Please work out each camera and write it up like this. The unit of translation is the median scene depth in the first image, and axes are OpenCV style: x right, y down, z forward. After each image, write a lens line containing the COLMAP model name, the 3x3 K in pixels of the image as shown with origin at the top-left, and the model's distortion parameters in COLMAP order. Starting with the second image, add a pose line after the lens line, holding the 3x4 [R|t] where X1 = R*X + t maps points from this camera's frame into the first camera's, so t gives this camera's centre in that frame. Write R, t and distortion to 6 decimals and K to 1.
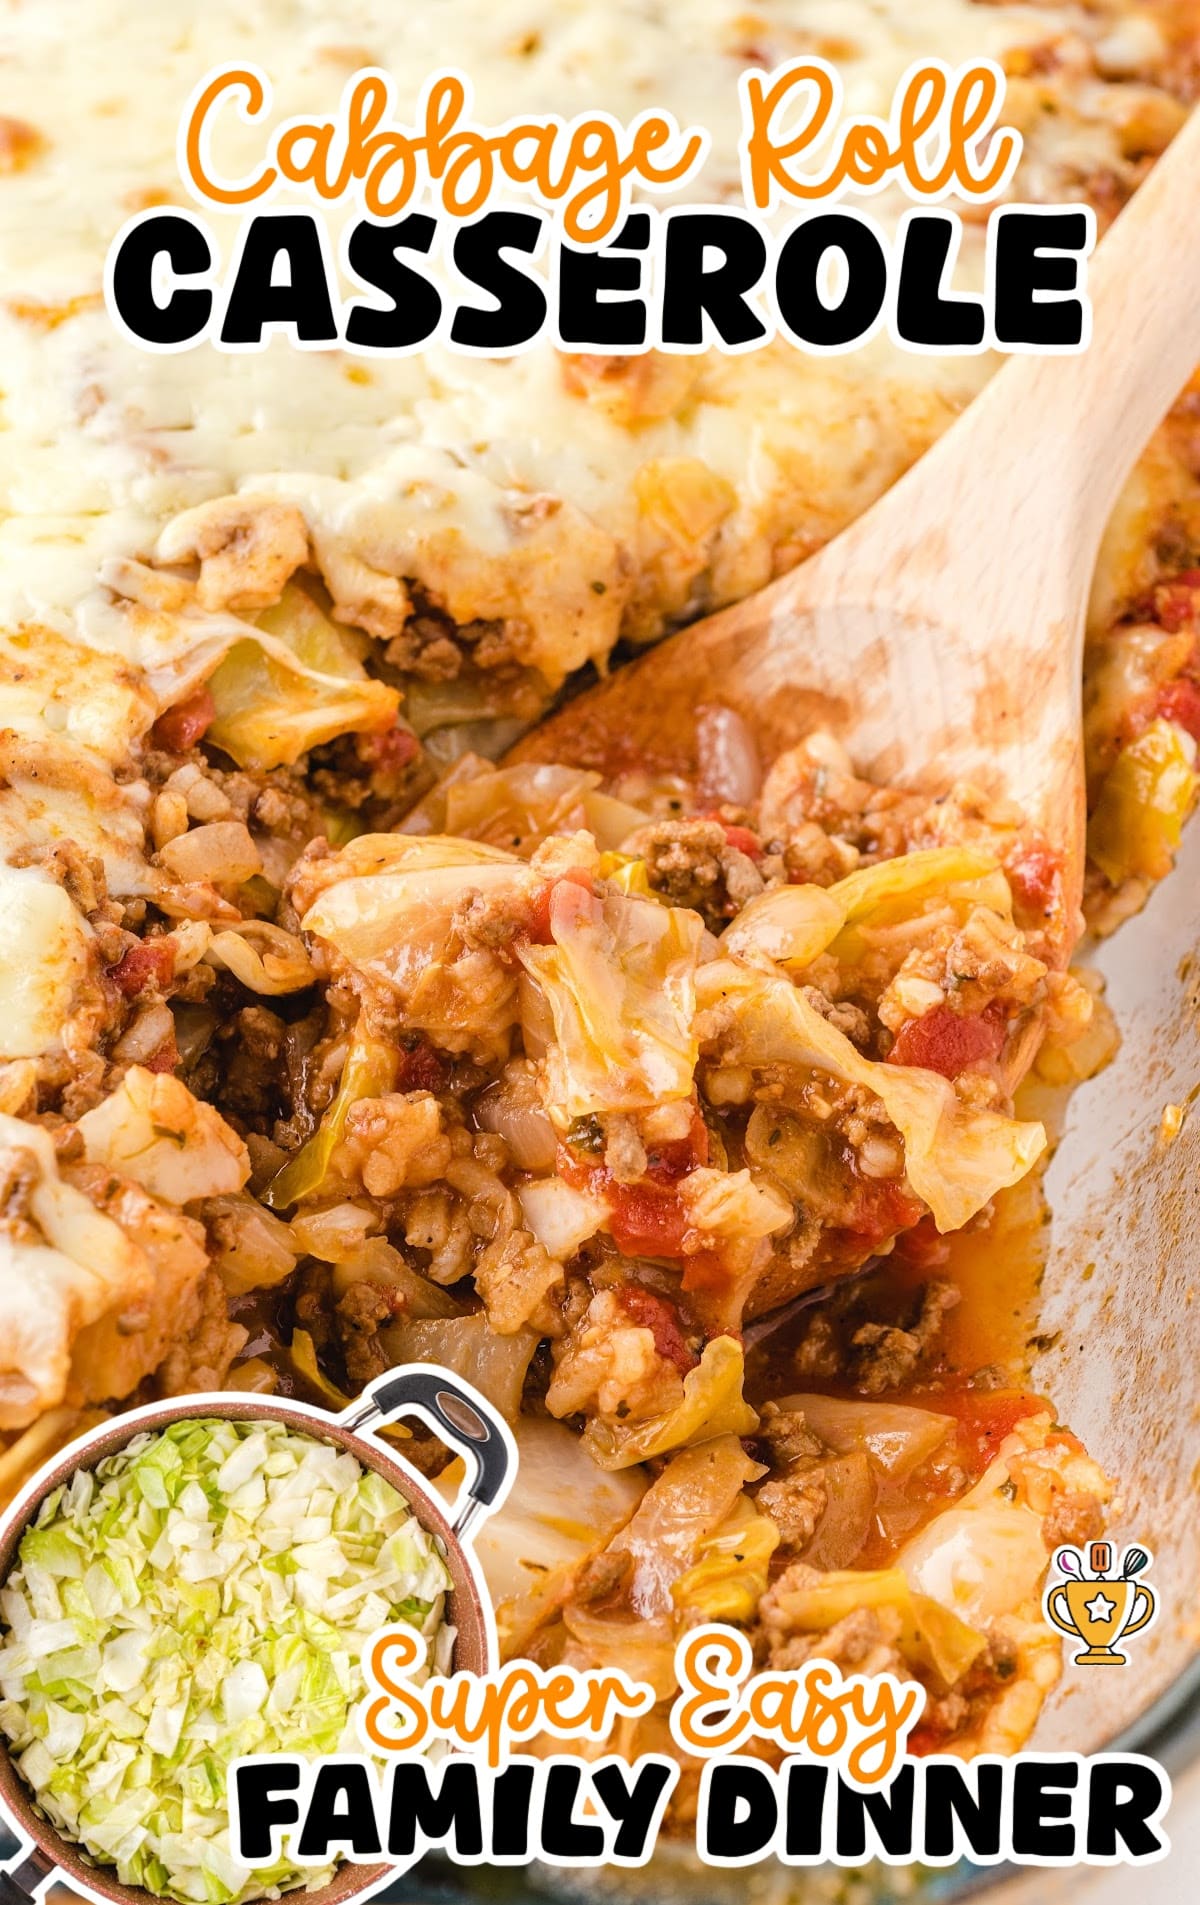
lens RADIAL K [[3417.5, 0, 600.0], [0, 3417.5, 952.5], [0, 0, 1]] dist [-0.006407, 0.037072]
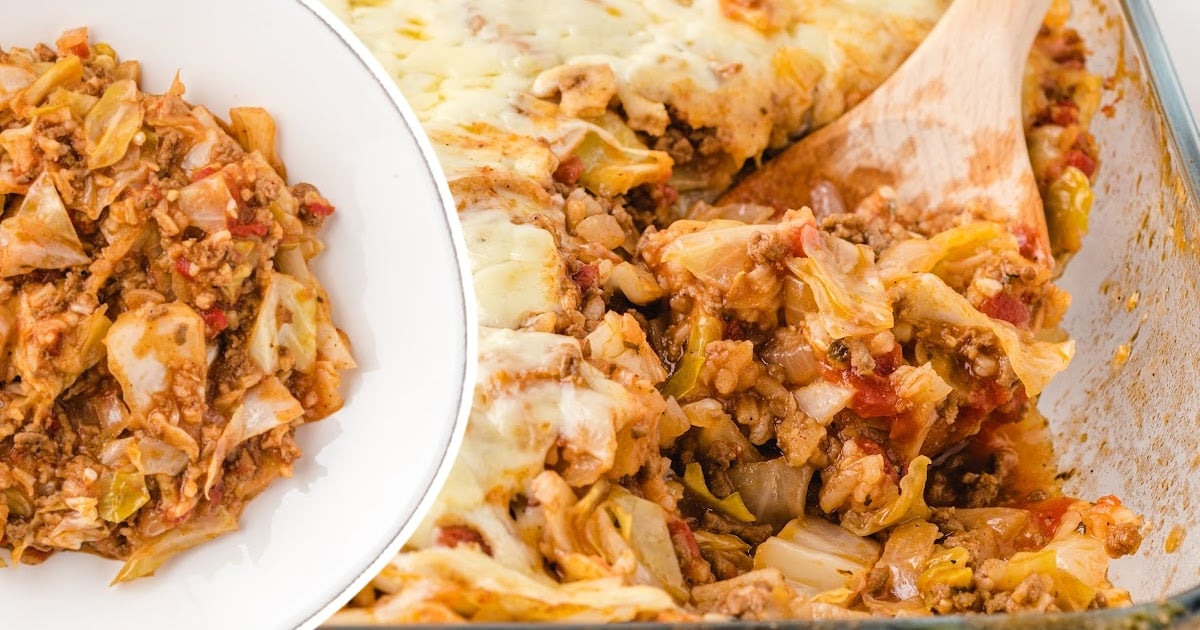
lens RADIAL K [[2120.7, 0, 600.0], [0, 2120.7, 315.0], [0, 0, 1]] dist [0.001836, 0.013107]
pose [[0.992194, -0.037235, 0.119018, -0.273241], [0.055563, 0.986414, -0.154597, 0.208165], [-0.111645, 0.160003, 0.980783, -0.114189]]
